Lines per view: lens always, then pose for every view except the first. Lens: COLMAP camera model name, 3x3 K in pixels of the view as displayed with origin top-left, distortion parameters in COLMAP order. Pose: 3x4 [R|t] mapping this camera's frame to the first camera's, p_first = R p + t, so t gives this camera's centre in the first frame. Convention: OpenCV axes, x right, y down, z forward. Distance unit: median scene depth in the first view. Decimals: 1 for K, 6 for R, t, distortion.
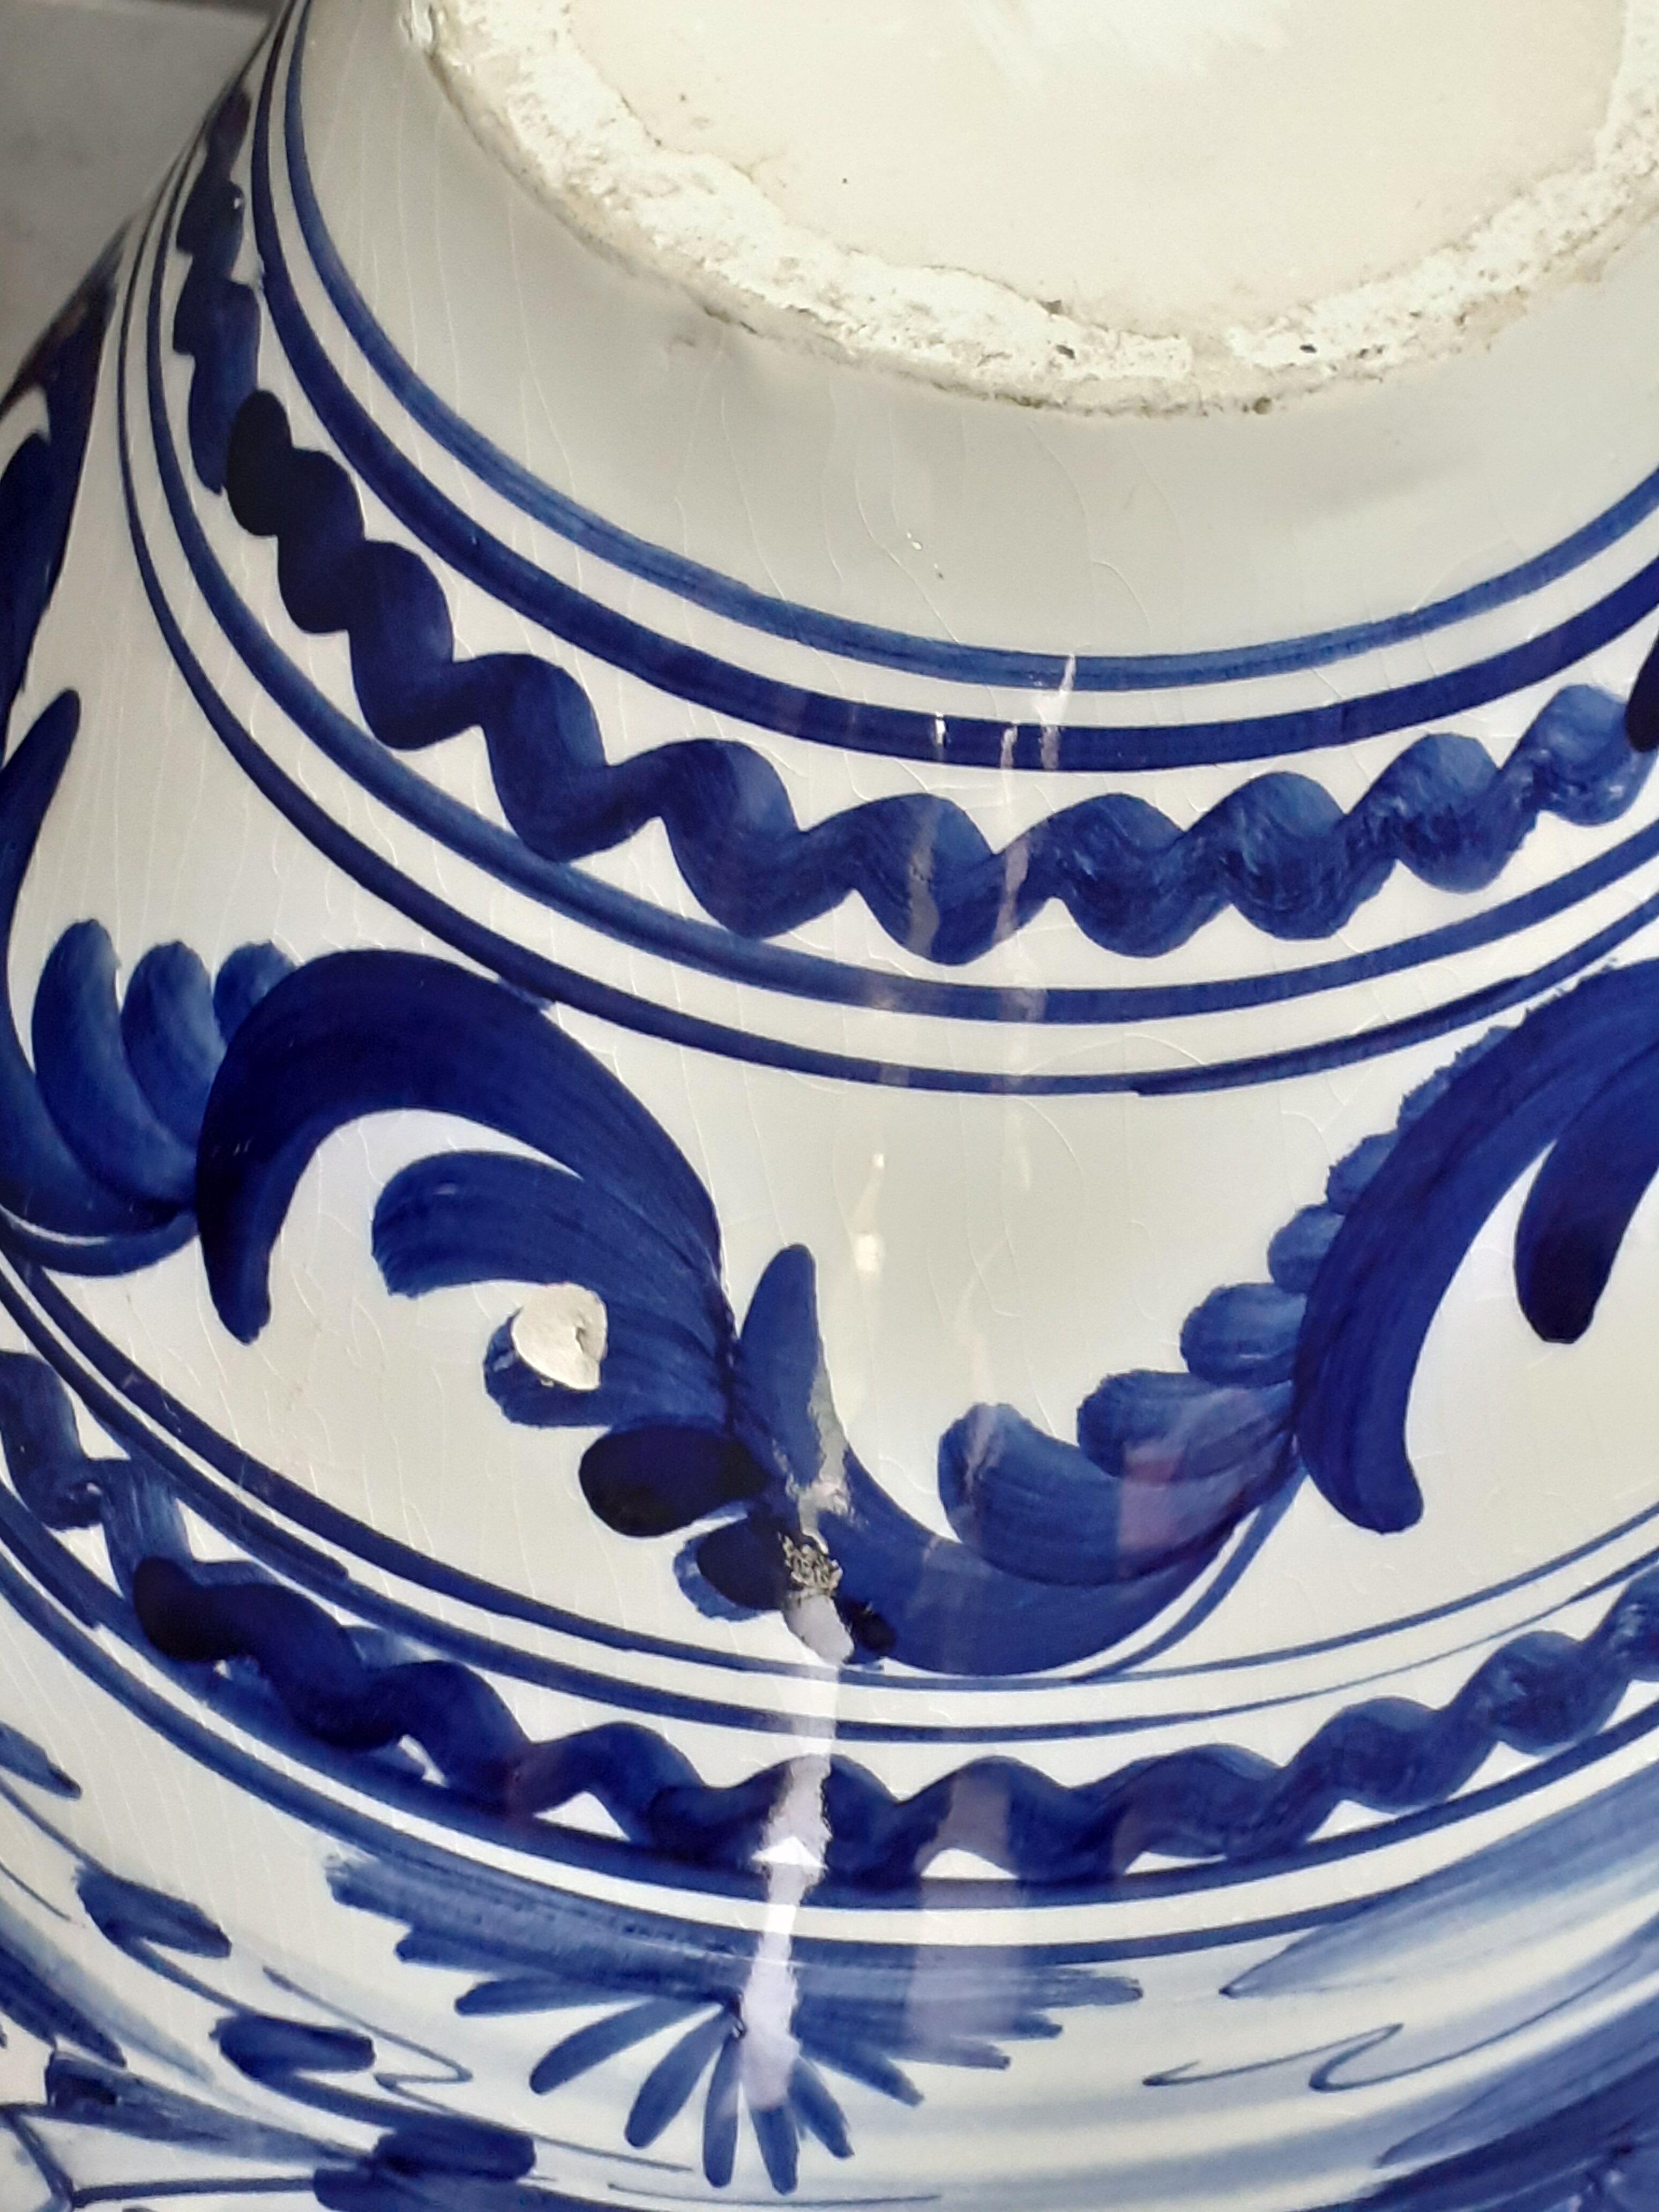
lens RADIAL K [[3568.6, 0, 826.4], [0, 3568.6, 1103.2], [0, 0, 1]] dist [0.213346, 0.000000]
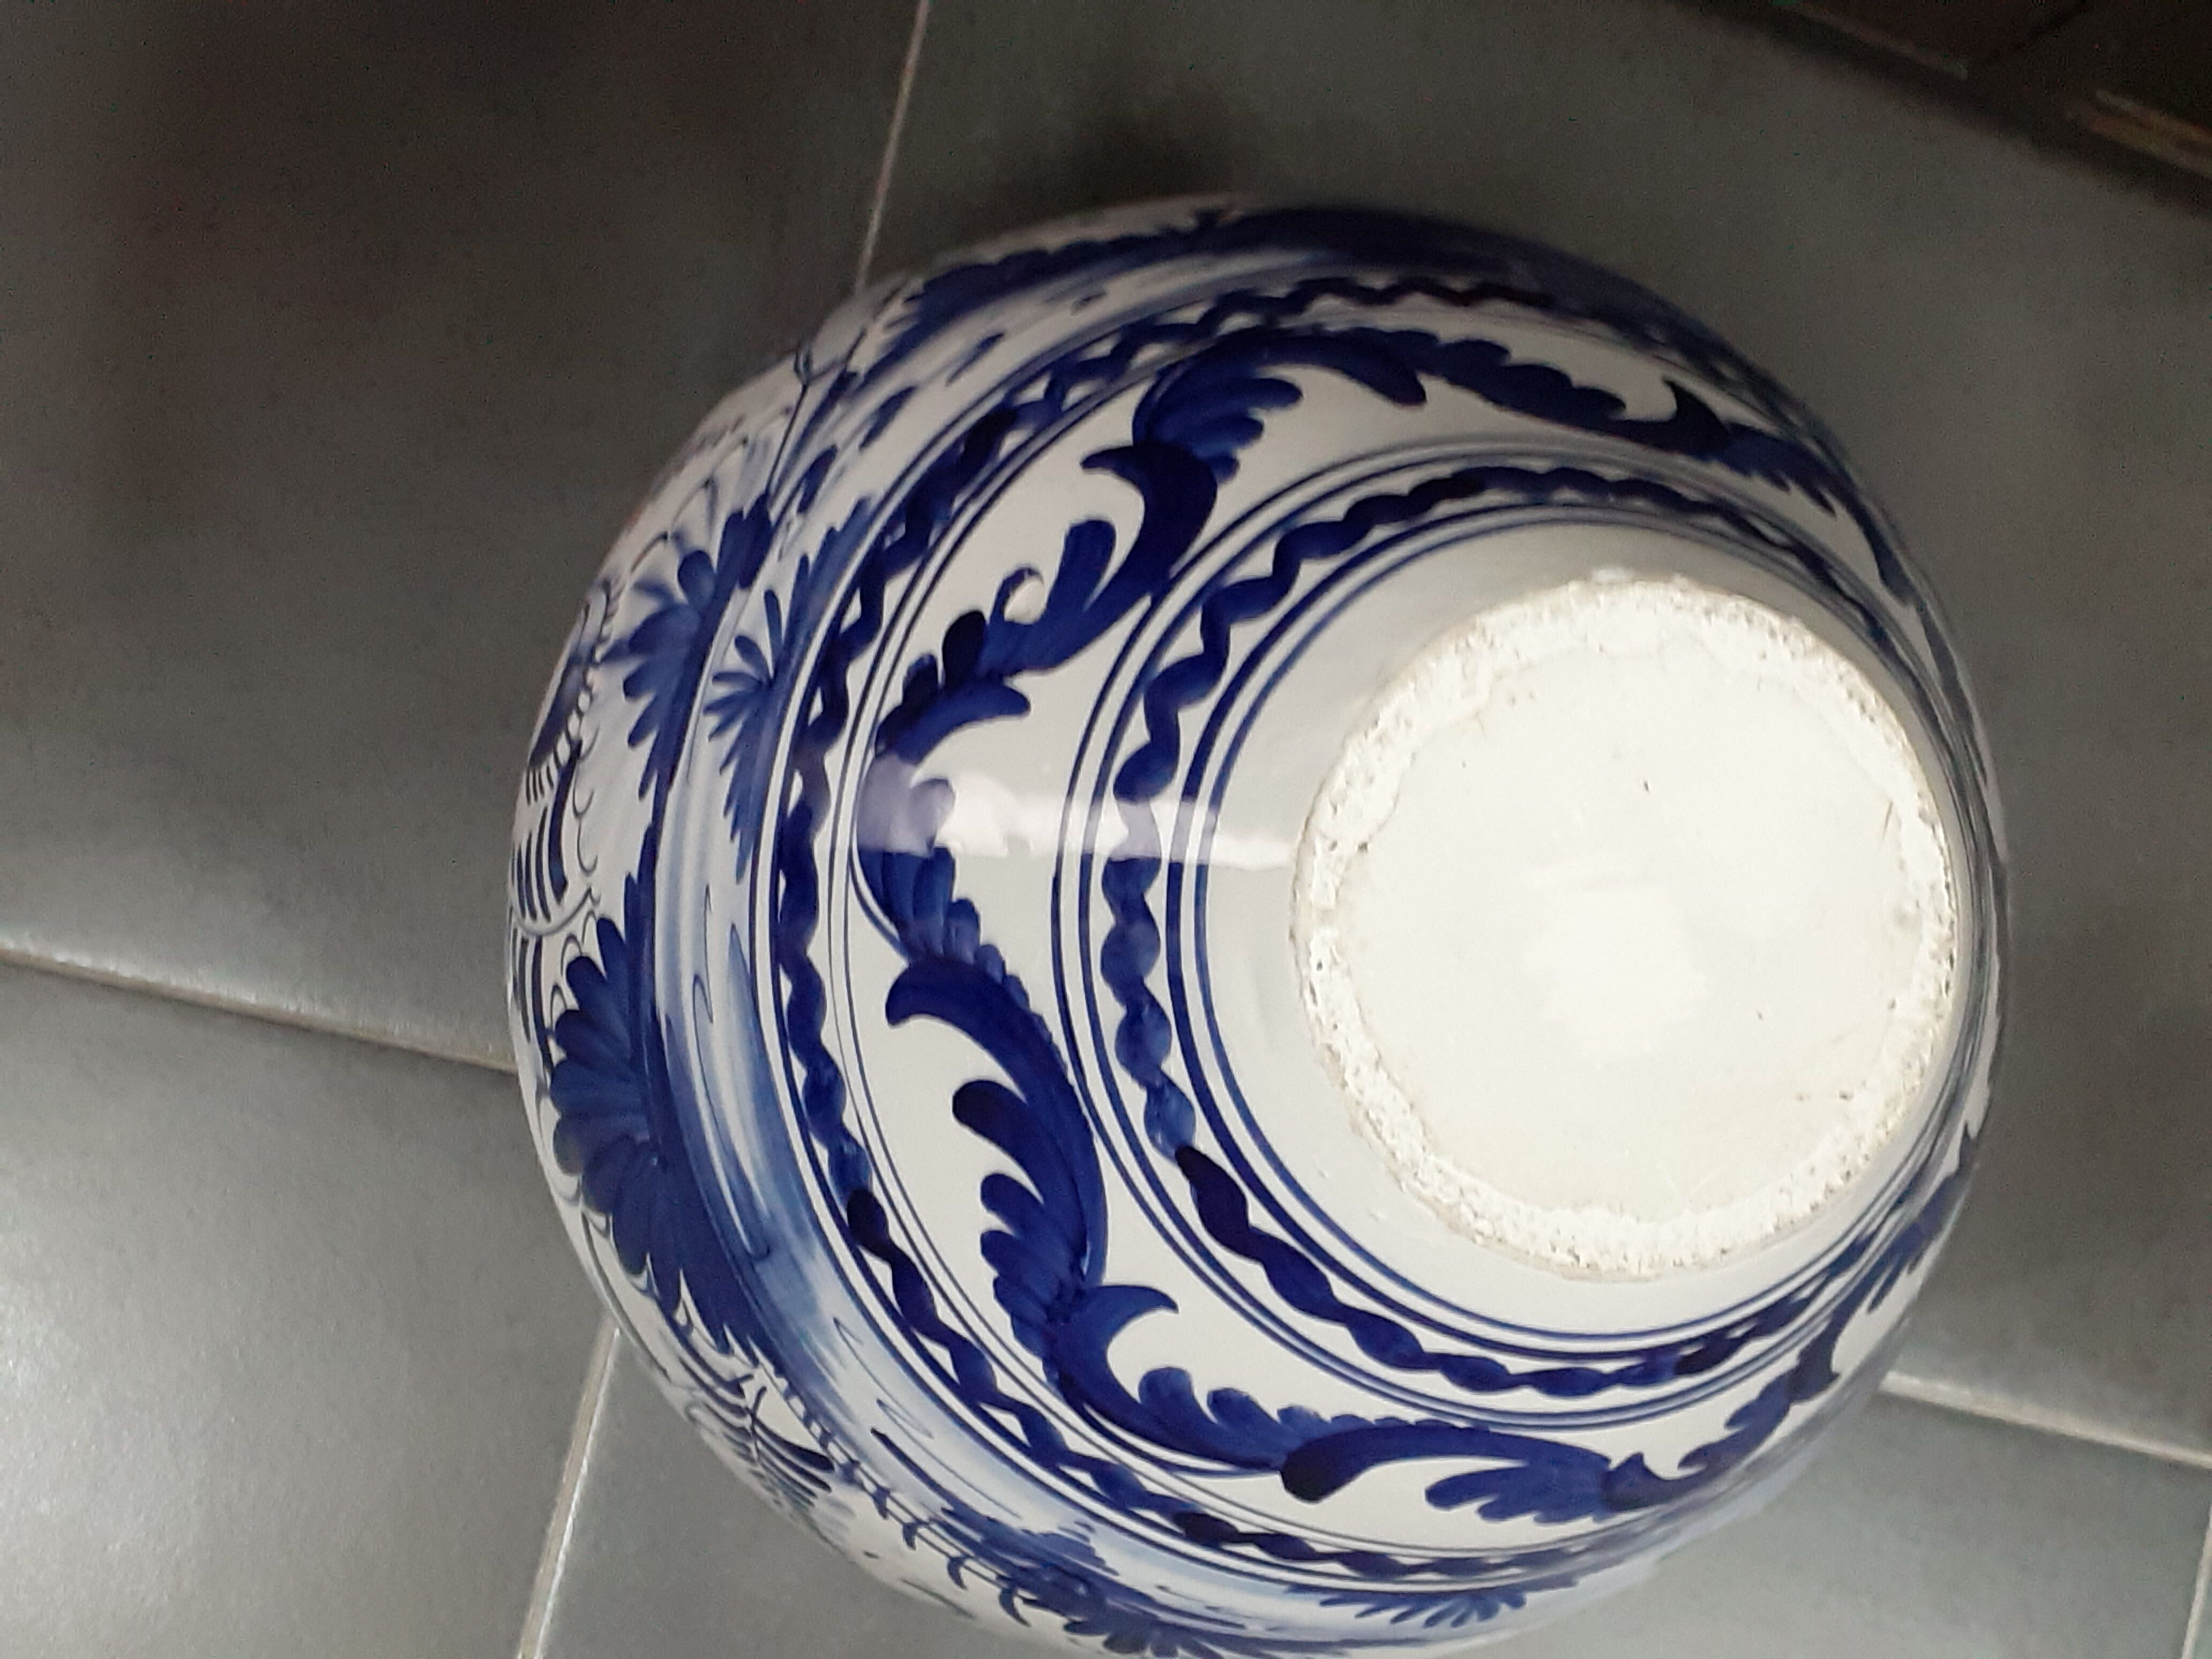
lens RADIAL K [[3568.6, 0, 1105.5], [0, 3568.6, 840.0], [0, 0, 1]] dist [0.213346, 0.000000]
pose [[-0.189073, 0.973040, -0.132080, 0.312036], [-0.903501, -0.119700, 0.411530, -0.812380], [0.384625, 0.197144, 0.901775, -0.767205]]
